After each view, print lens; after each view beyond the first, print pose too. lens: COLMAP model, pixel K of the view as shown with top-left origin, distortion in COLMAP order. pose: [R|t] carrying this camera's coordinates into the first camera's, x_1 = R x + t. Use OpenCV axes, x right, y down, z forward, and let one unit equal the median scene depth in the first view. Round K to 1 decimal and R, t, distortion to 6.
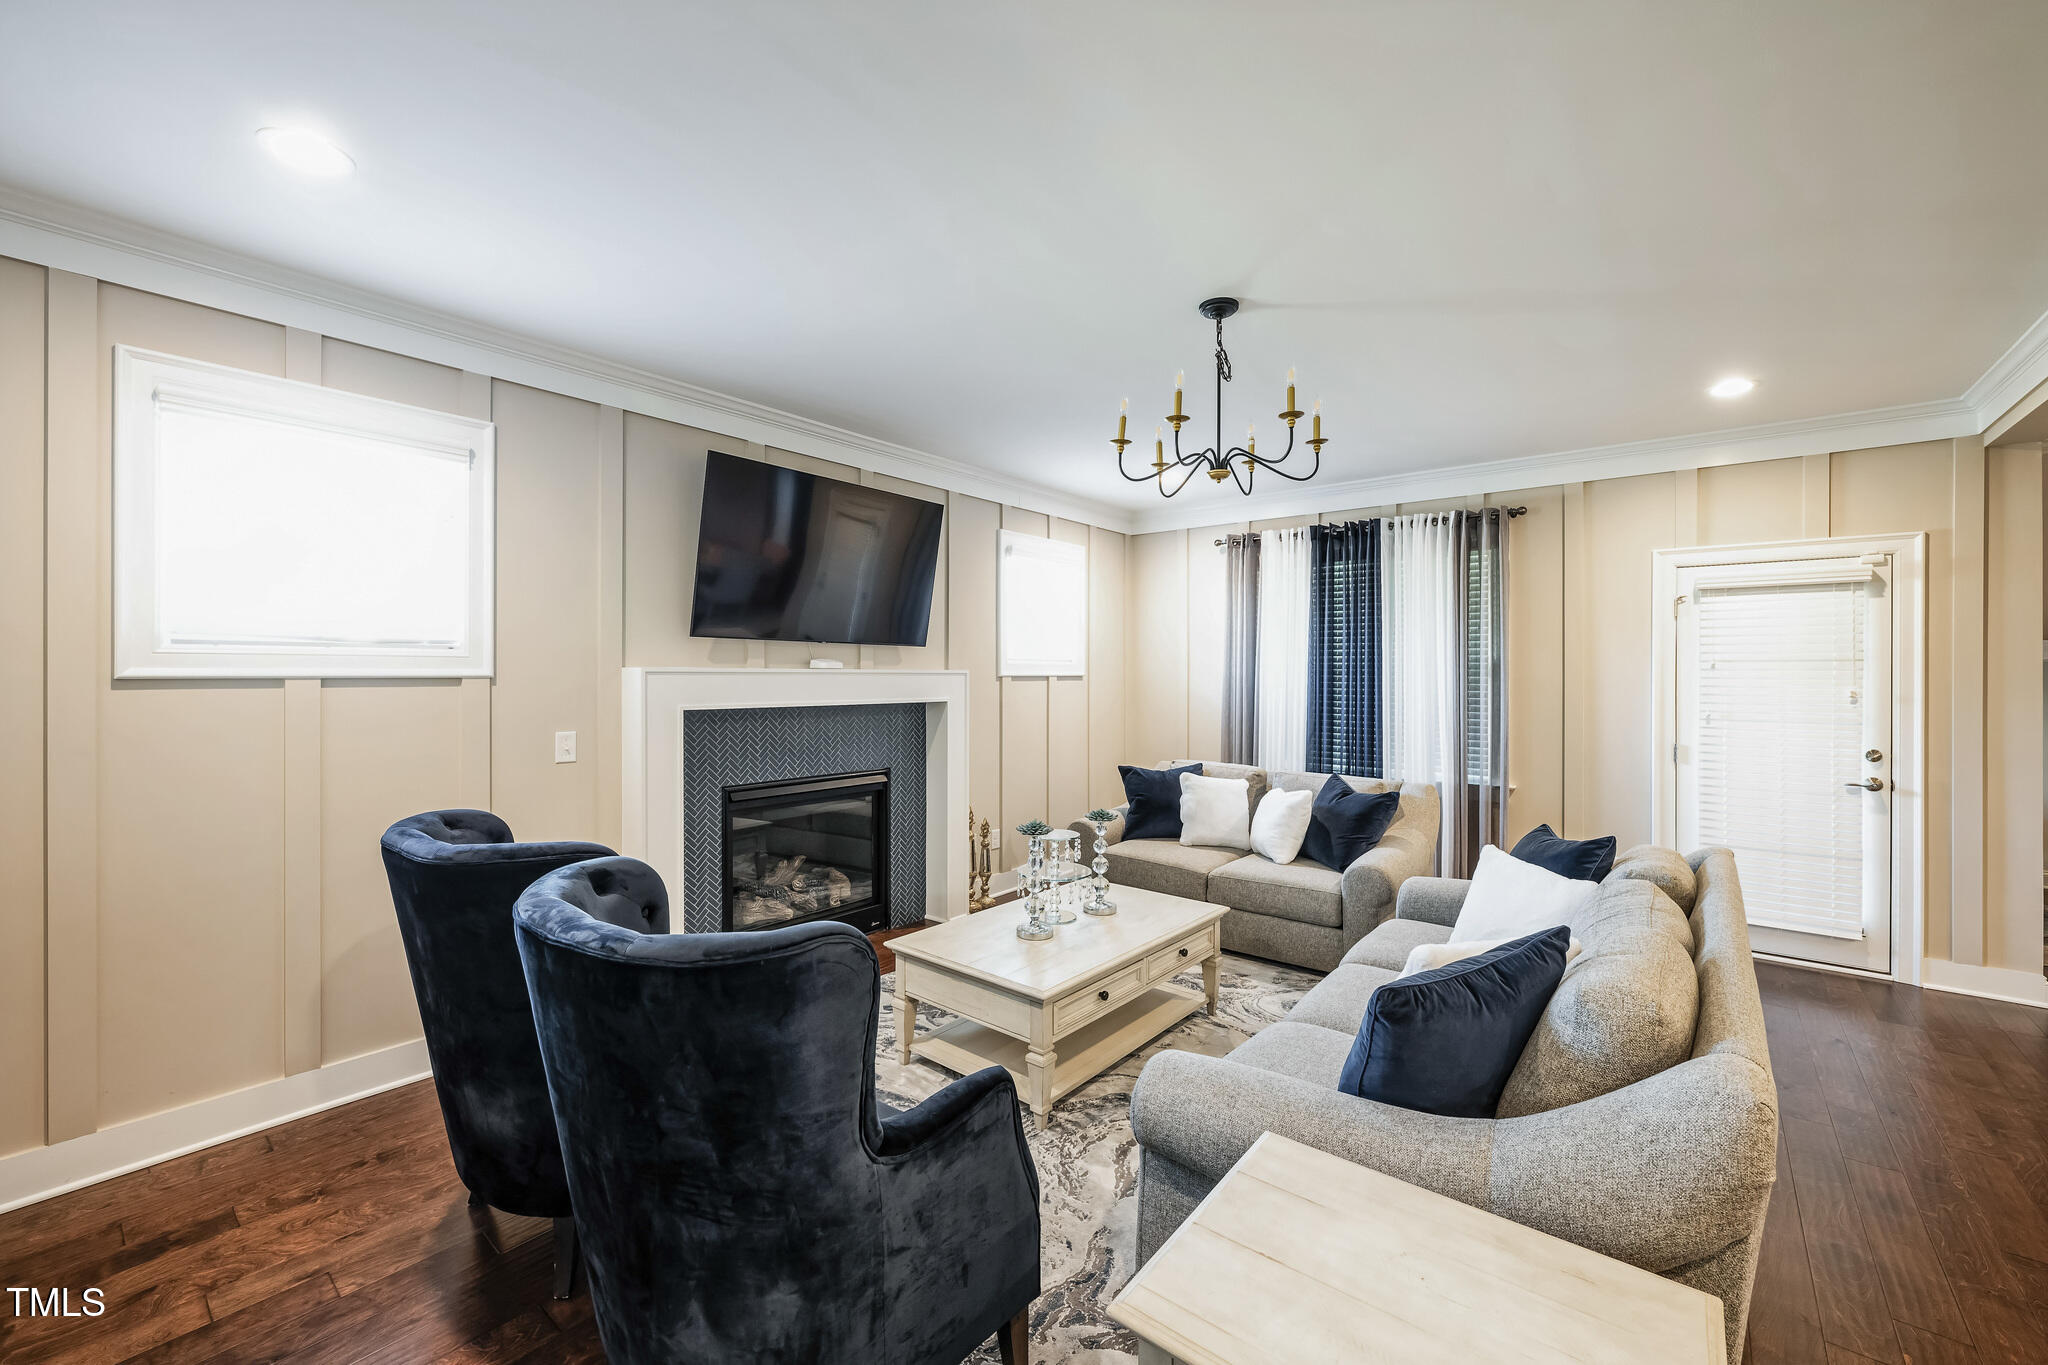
lens RADIAL K [[817.8, 0, 1021.5], [0, 817.8, 673.4], [0, 0, 1]] dist [-0.000007, -0.000366]
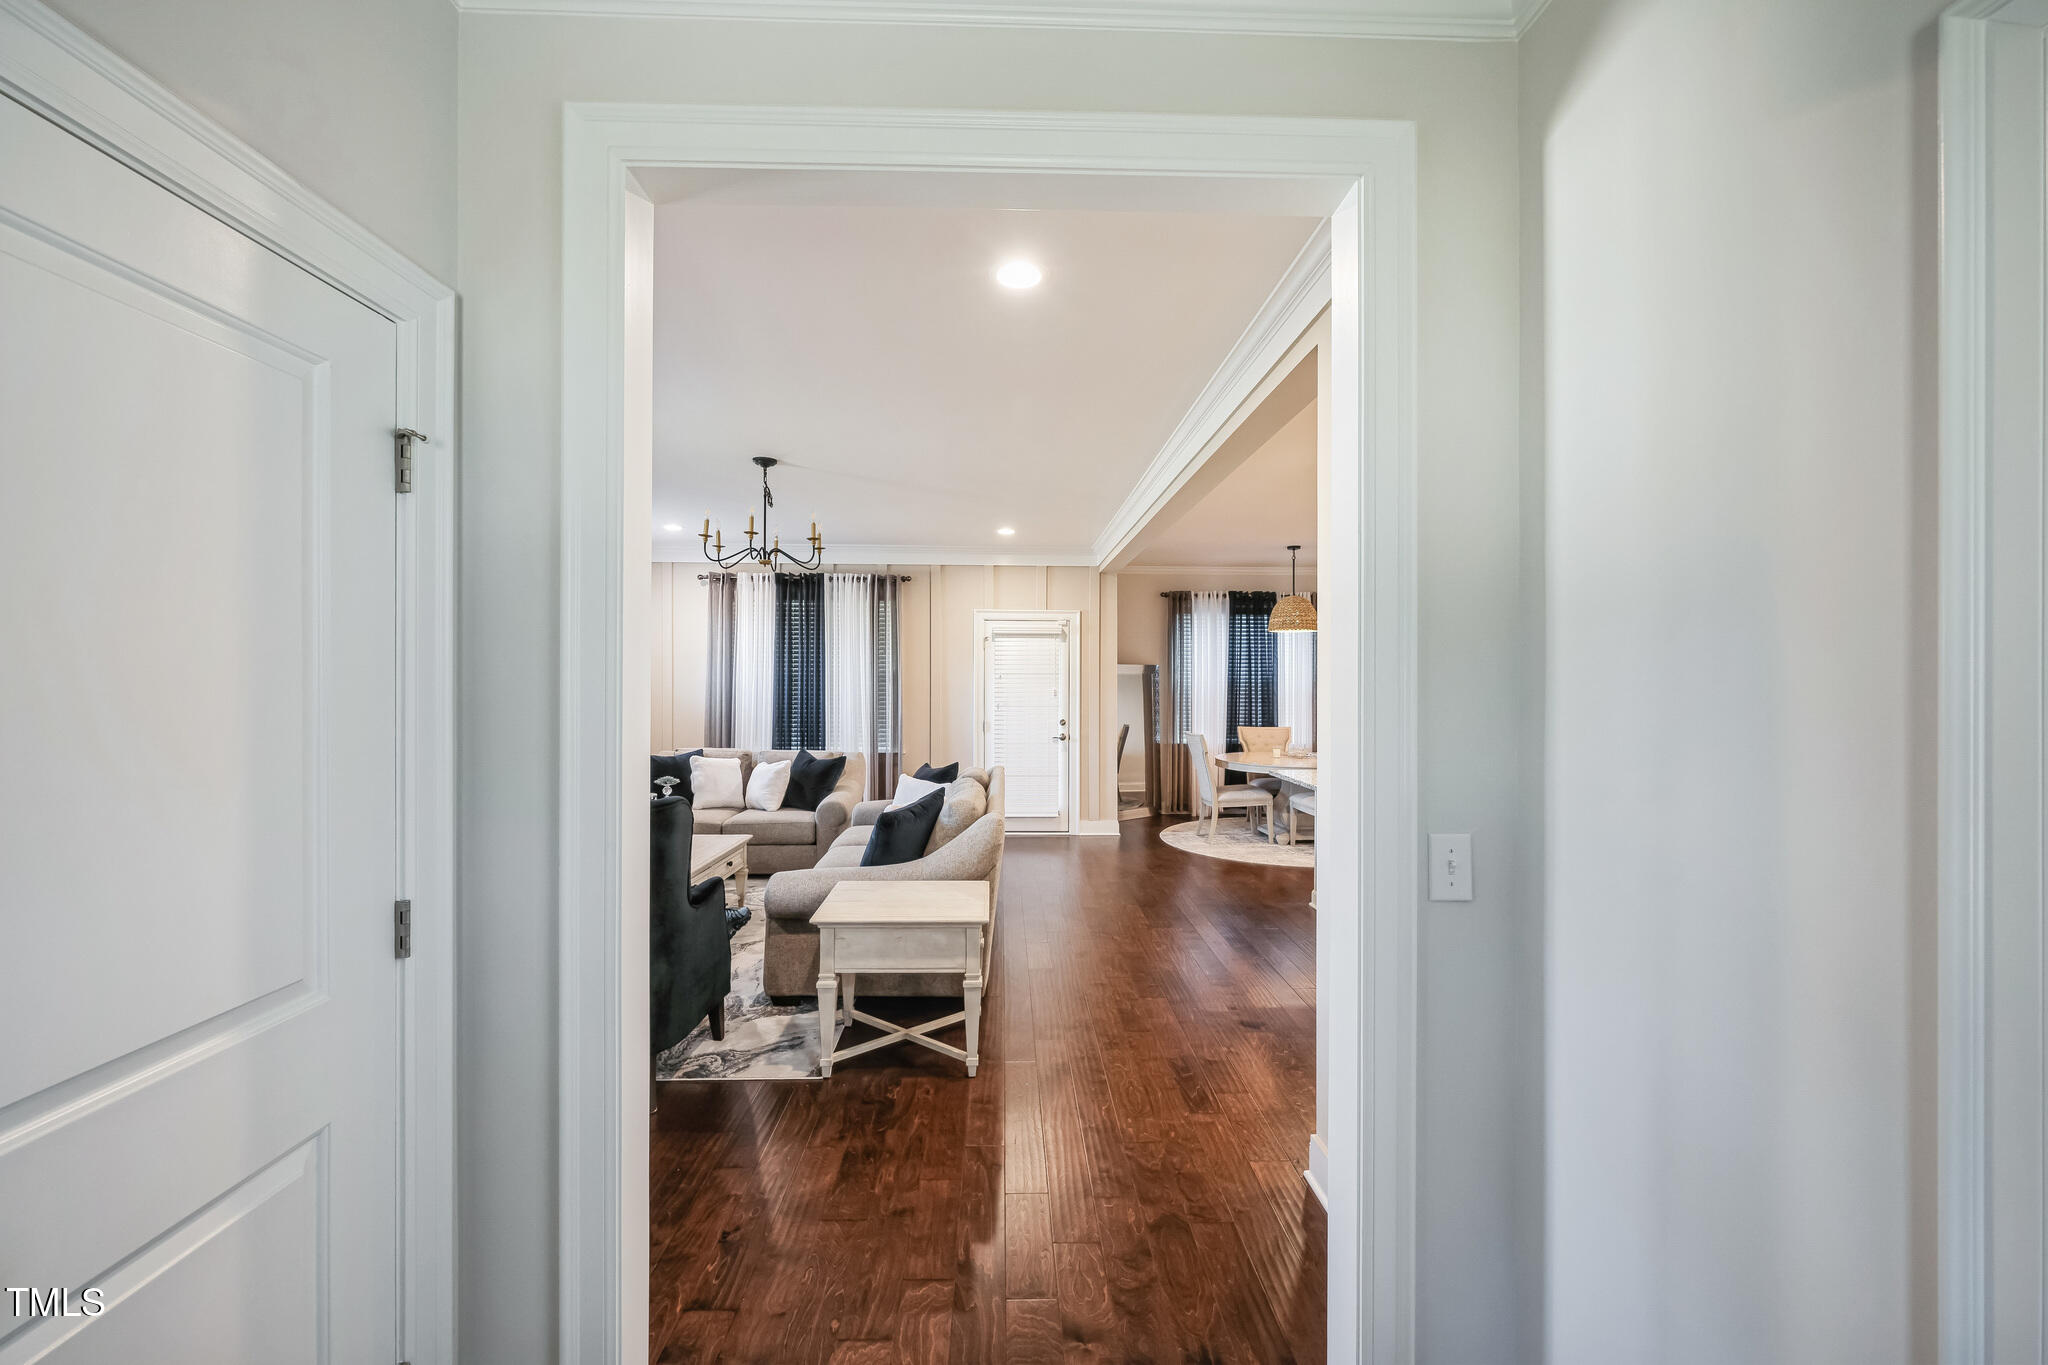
lens RADIAL K [[817.8, 0, 1026.2], [0, 817.8, 678.0], [0, 0, 1]] dist [-0.000007, -0.000366]
pose [[0.752488, 0.000651, 0.658606, -0.305475], [-0.000269, 1.000000, -0.000681, -0.004707], [-0.658606, 0.000336, 0.752488, -0.402994]]
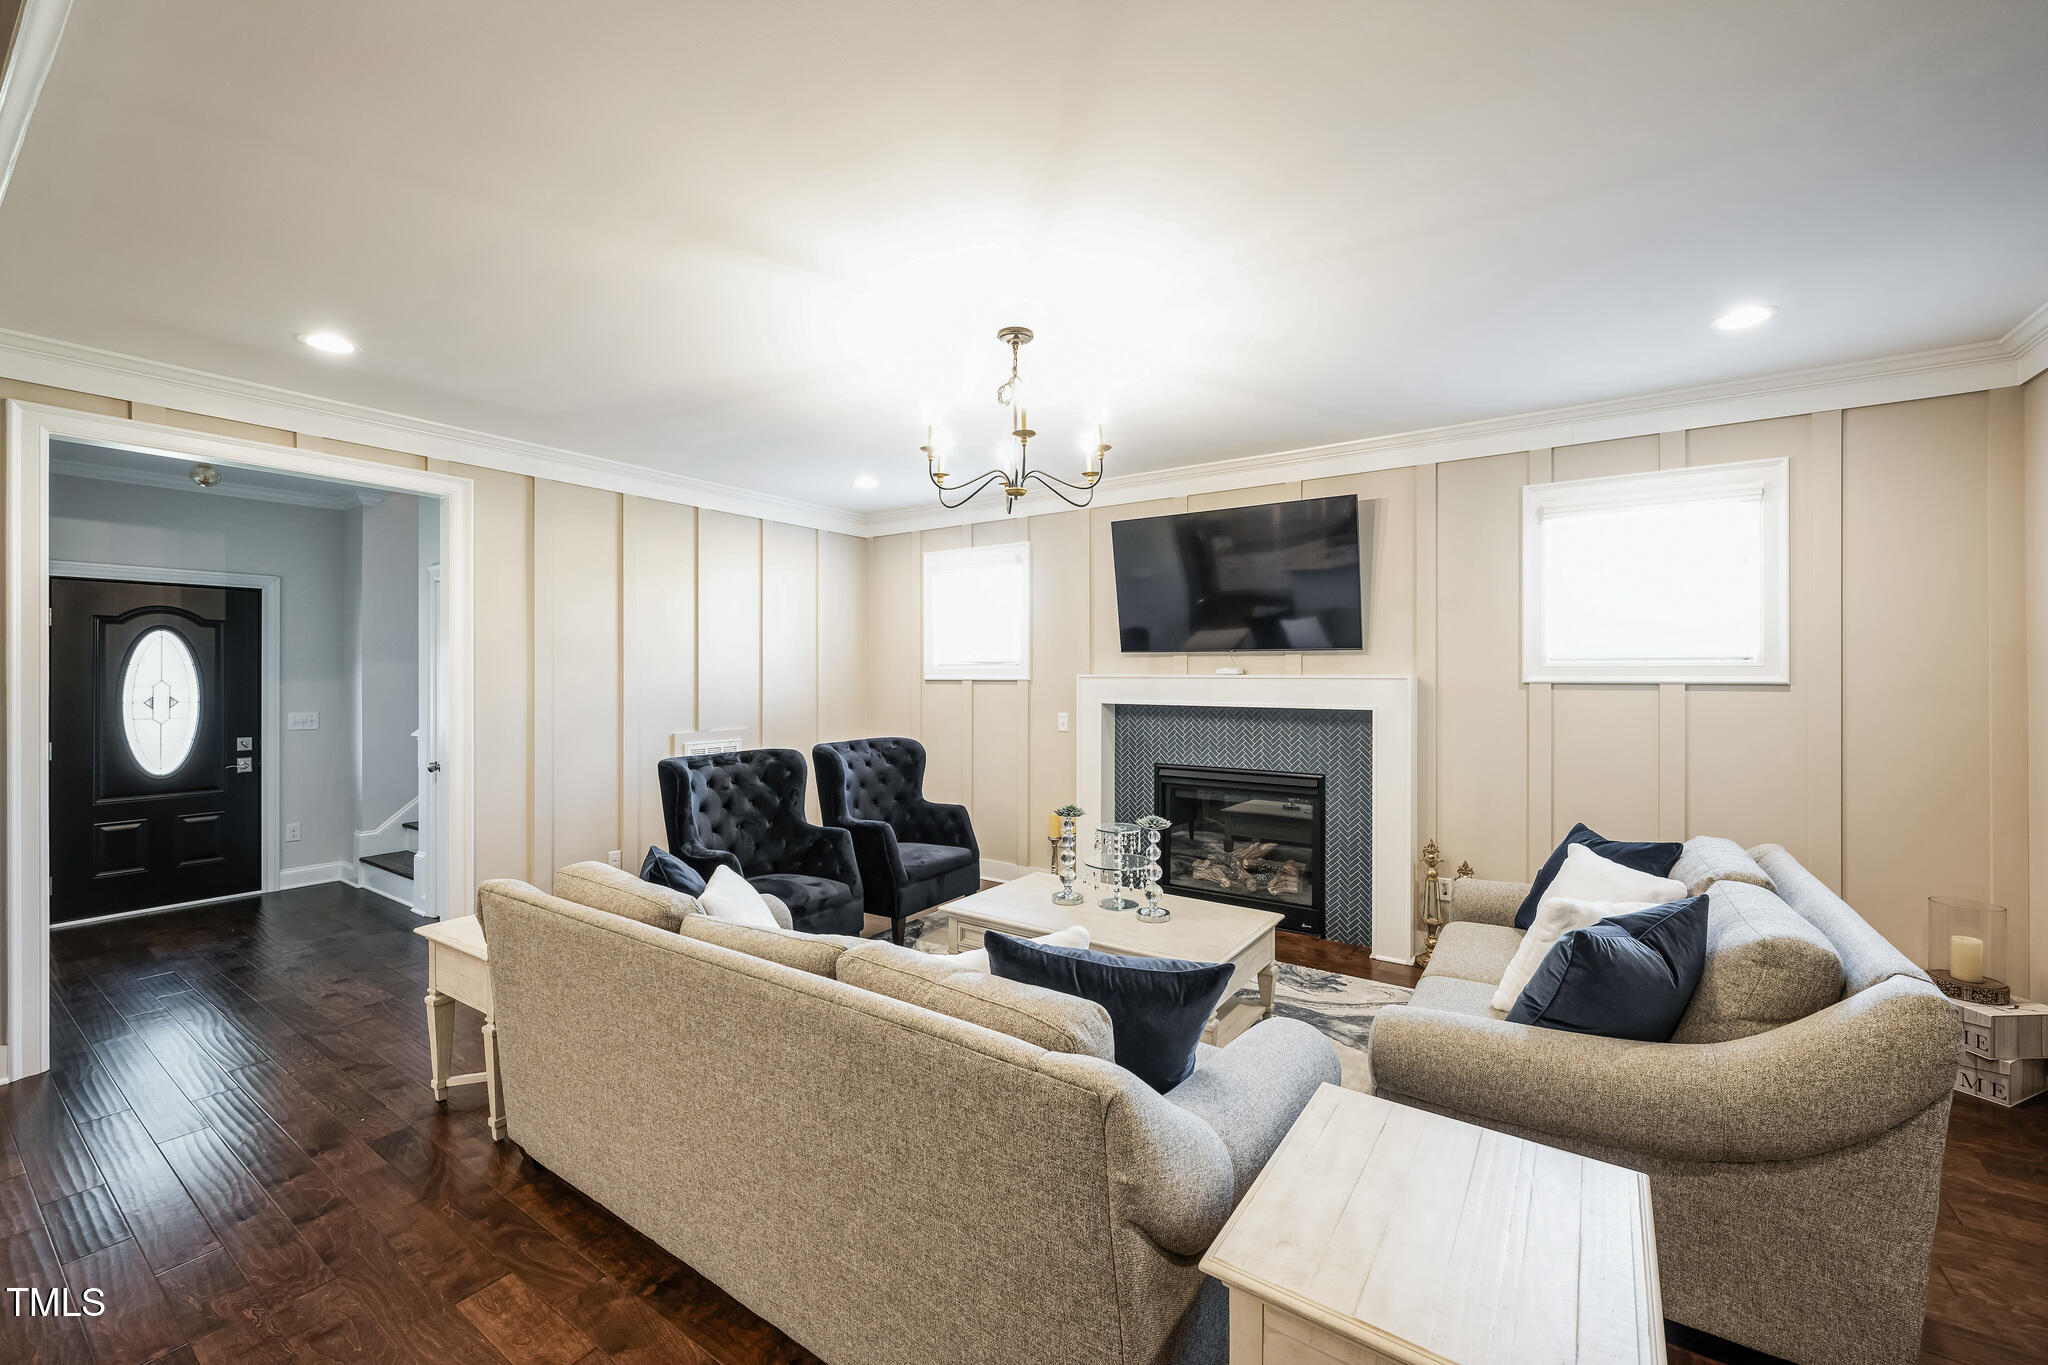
lens RADIAL K [[817.8, 0, 1022.2], [0, 817.8, 673.0], [0, 0, 1]] dist [-0.000007, -0.000366]
pose [[0.089286, -0.003307, -0.996000, 0.480932], [-0.002048, 0.999992, -0.003503, -0.002048], [0.996004, 0.002352, 0.089279, 0.333359]]
